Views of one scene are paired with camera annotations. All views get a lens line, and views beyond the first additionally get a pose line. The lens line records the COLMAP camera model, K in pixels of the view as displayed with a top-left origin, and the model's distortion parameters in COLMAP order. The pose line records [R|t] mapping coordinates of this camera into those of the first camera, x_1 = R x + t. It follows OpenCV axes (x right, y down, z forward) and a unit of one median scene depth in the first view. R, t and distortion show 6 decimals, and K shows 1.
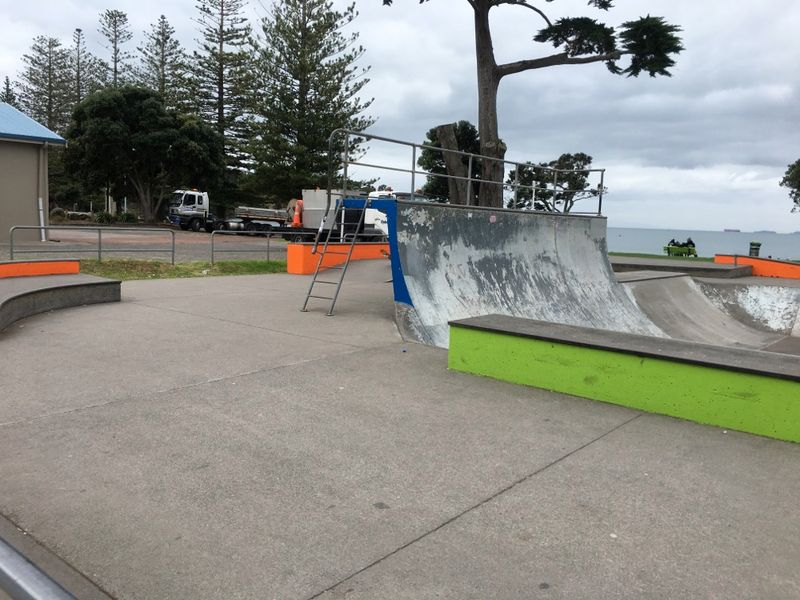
lens RADIAL K [[670.0, 0, 400.0], [0, 670.0, 300.0], [0, 0, 1]] dist [0.071594, -0.099854]
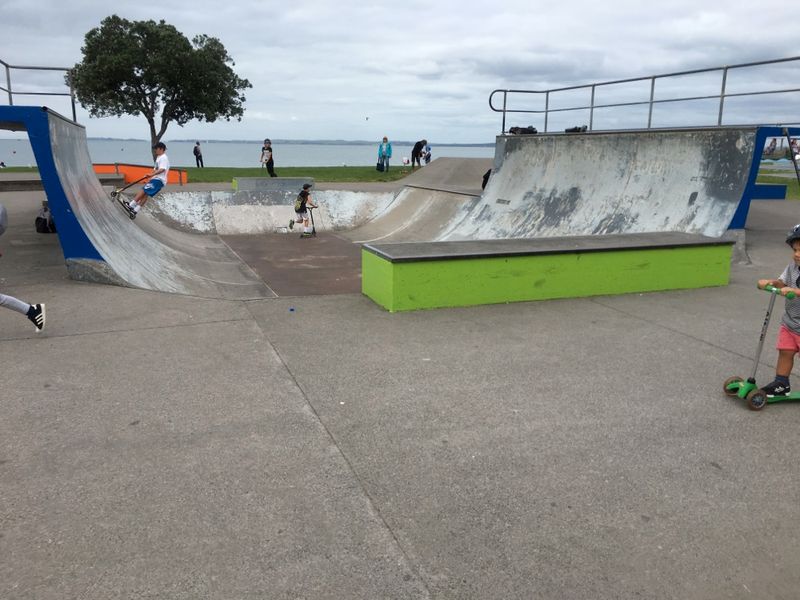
lens RADIAL K [[670.0, 0, 400.0], [0, 670.0, 300.0], [0, 0, 1]] dist [0.071594, -0.099854]
pose [[0.500074, -0.228953, 0.835168, -0.061243], [0.113410, 0.973426, 0.198948, -0.008100], [-0.858524, -0.004772, 0.512751, 0.050530]]
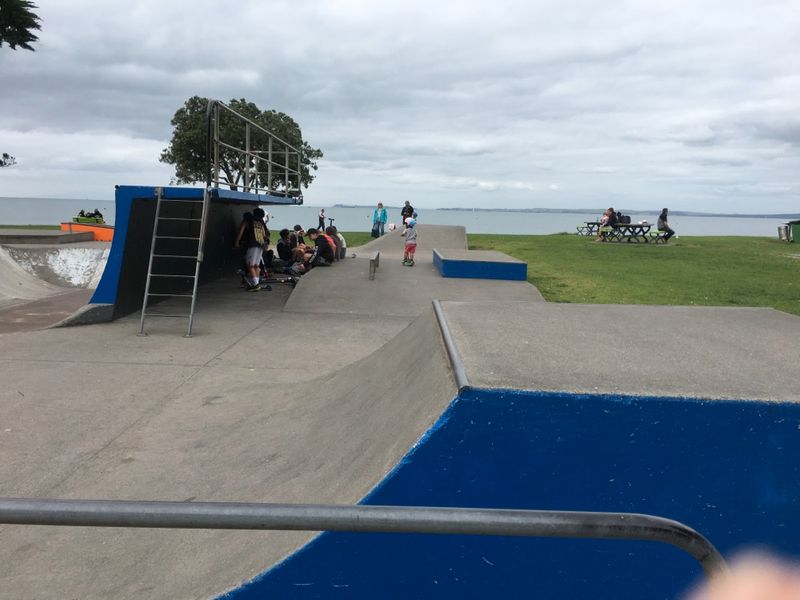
lens RADIAL K [[670.0, 0, 400.0], [0, 670.0, 300.0], [0, 0, 1]] dist [0.071594, -0.099854]
pose [[0.777317, -0.107261, 0.619898, 0.075356], [0.083446, 0.994231, 0.067396, 0.010753], [-0.623551, -0.000660, 0.781783, -0.072699]]
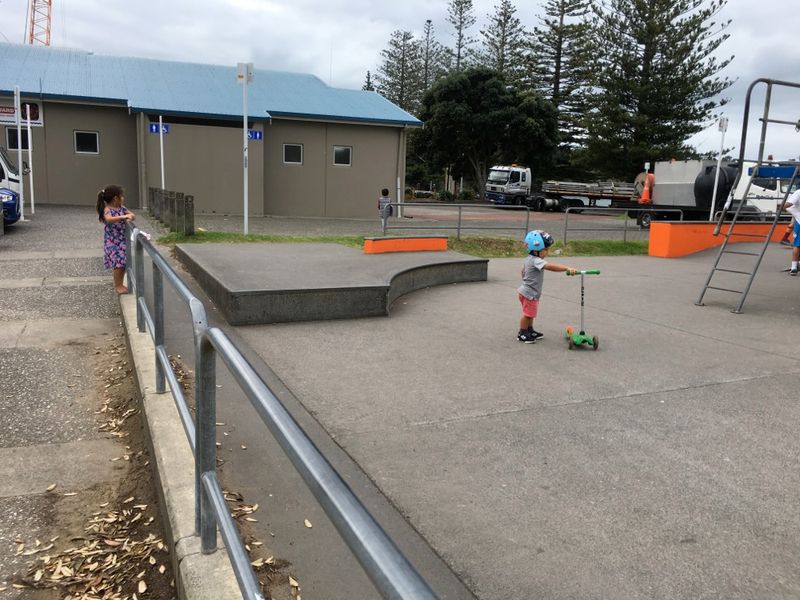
lens RADIAL K [[670.0, 0, 400.0], [0, 670.0, 300.0], [0, 0, 1]] dist [0.071594, -0.099854]
pose [[0.893874, 0.065114, -0.443564, -0.014580], [-0.050425, 0.997720, 0.044847, -0.001137], [0.445473, -0.017721, 0.895120, 0.013123]]
